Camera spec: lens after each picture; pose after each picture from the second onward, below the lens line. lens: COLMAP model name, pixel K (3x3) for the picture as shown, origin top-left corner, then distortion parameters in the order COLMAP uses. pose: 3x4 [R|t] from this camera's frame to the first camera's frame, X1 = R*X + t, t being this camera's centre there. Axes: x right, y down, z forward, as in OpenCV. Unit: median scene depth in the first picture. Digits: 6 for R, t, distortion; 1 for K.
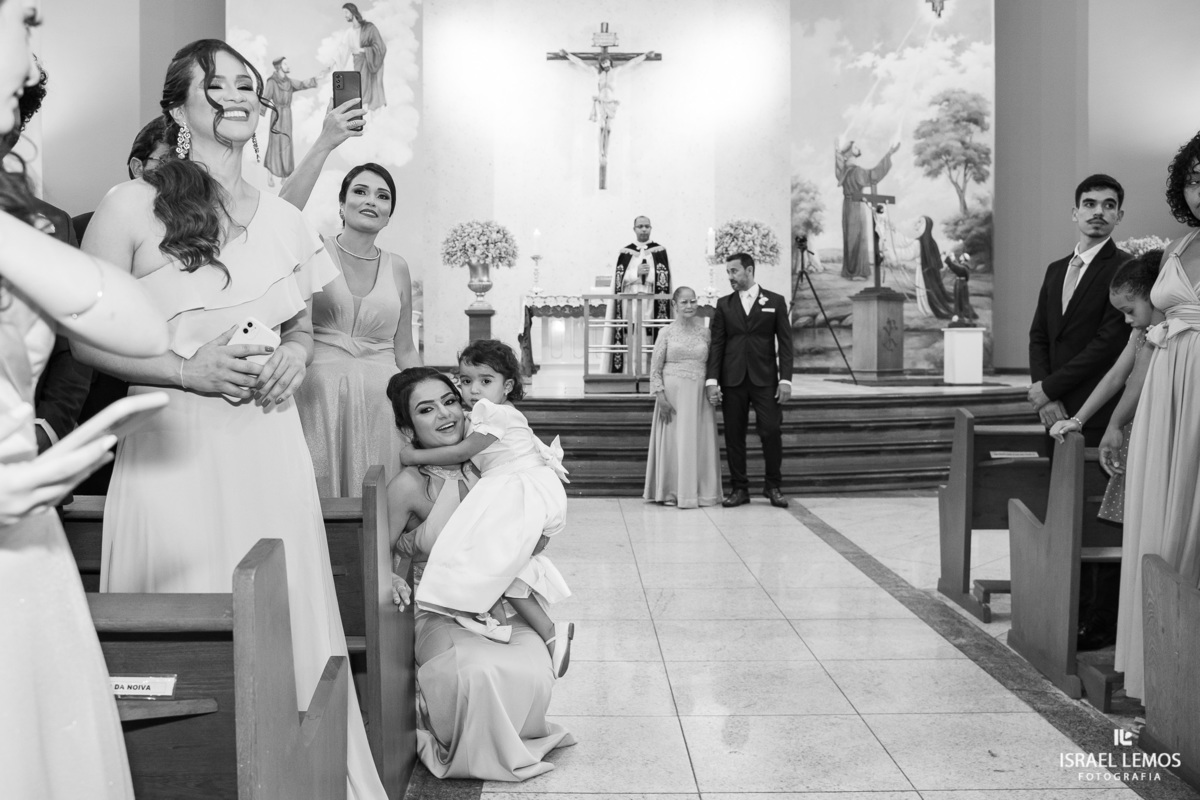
lens RADIAL K [[1049.7, 0, 554.0], [0, 1049.7, 387.7], [0, 0, 1]] dist [-0.122843, 0.110024]
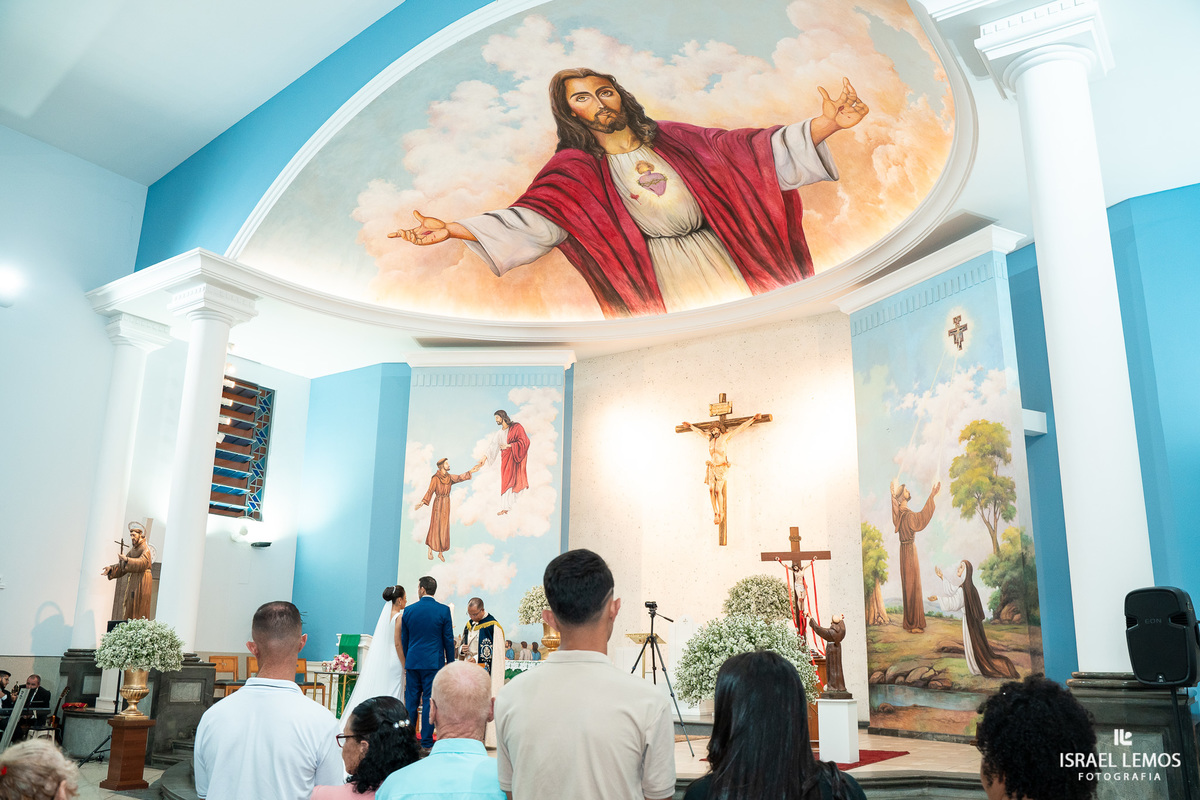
lens RADIAL K [[973.6, 0, 600.0], [0, 973.6, 400.0], [0, 0, 1]] dist [-0.122518, 0.103770]
pose [[0.831248, -0.128225, -0.540912, 0.567798], [-0.041615, 0.955951, -0.290563, -0.044102], [0.554342, 0.264040, 0.789296, 0.123990]]
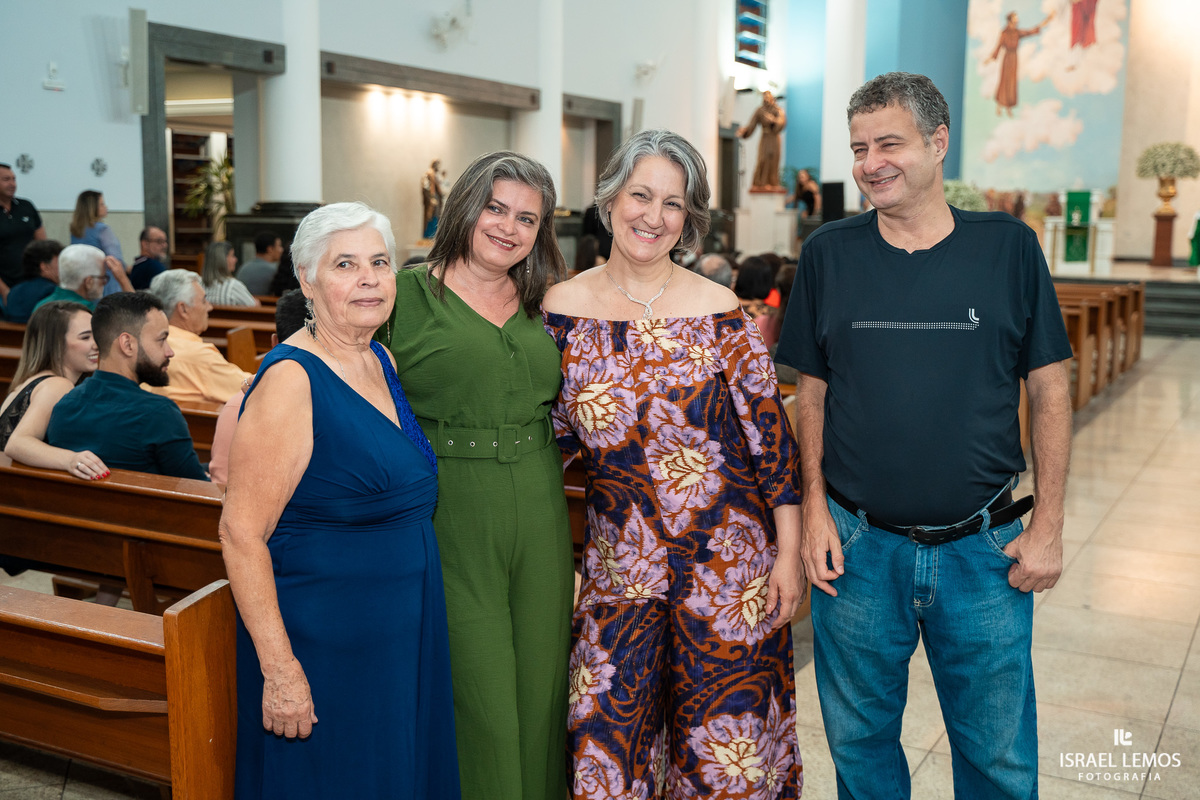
lens RADIAL K [[1338.3, 0, 600.0], [0, 1338.3, 400.0], [0, 0, 1]] dist [-0.019757, 0.088921]
pose [[0.887740, 0.077051, -0.453851, 0.072237], [-0.034328, 0.994228, 0.101645, 0.008246], [0.459063, -0.074655, 0.885261, -0.744074]]
